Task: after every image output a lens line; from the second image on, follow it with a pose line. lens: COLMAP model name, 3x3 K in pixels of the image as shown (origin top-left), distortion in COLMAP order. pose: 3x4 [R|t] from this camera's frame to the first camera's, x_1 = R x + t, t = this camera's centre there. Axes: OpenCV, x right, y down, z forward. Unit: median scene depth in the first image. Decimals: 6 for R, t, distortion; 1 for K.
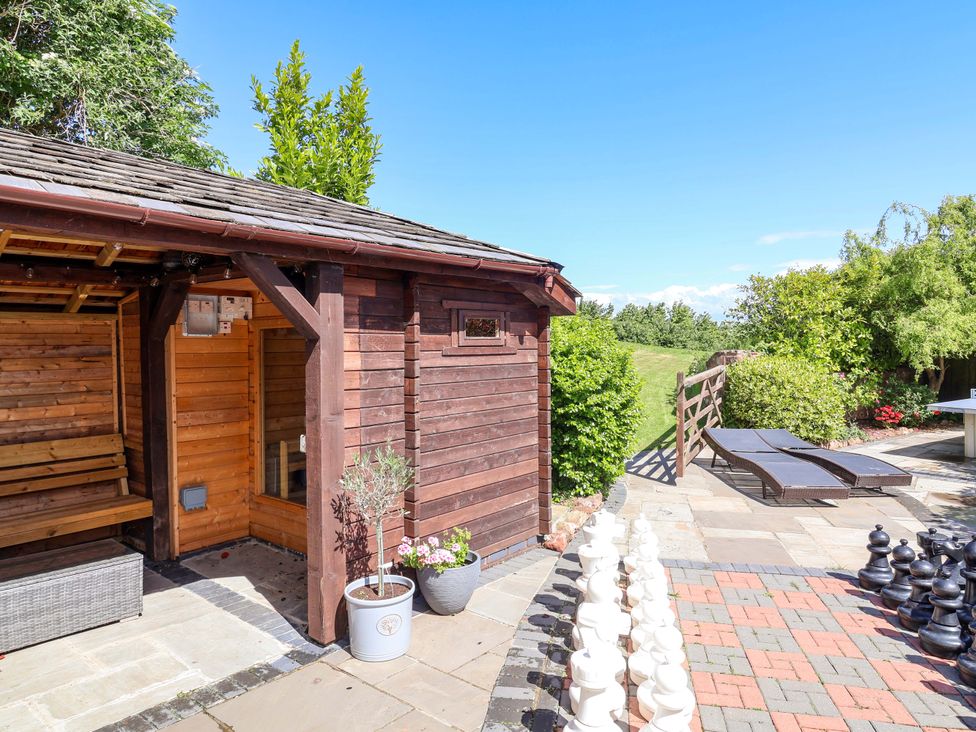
lens RADIAL K [[653.7, 0, 486.7], [0, 653.7, 357.6], [0, 0, 1]] dist [-0.001001, -0.008917]
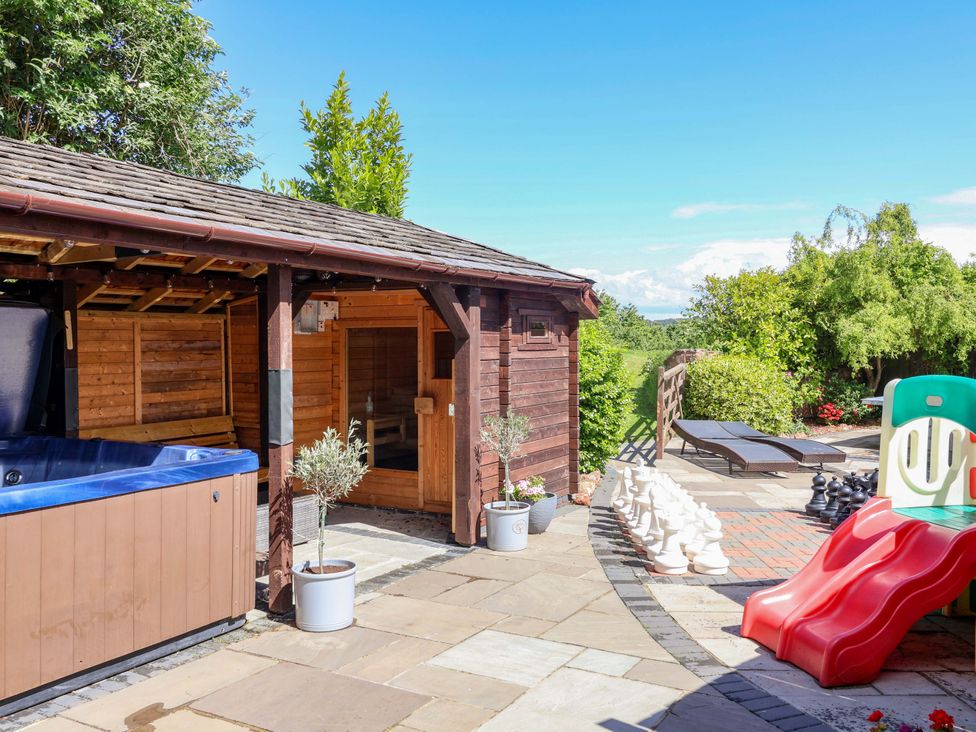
lens RADIAL K [[837.3, 0, 489.7], [0, 837.3, 373.6], [0, 0, 1]] dist [-0.007768, 0.007165]
pose [[0.987133, 0.000616, 0.159898, -0.327140], [-0.003370, 0.999851, 0.016951, 0.013049], [-0.159864, -0.017272, 0.986988, -0.557899]]
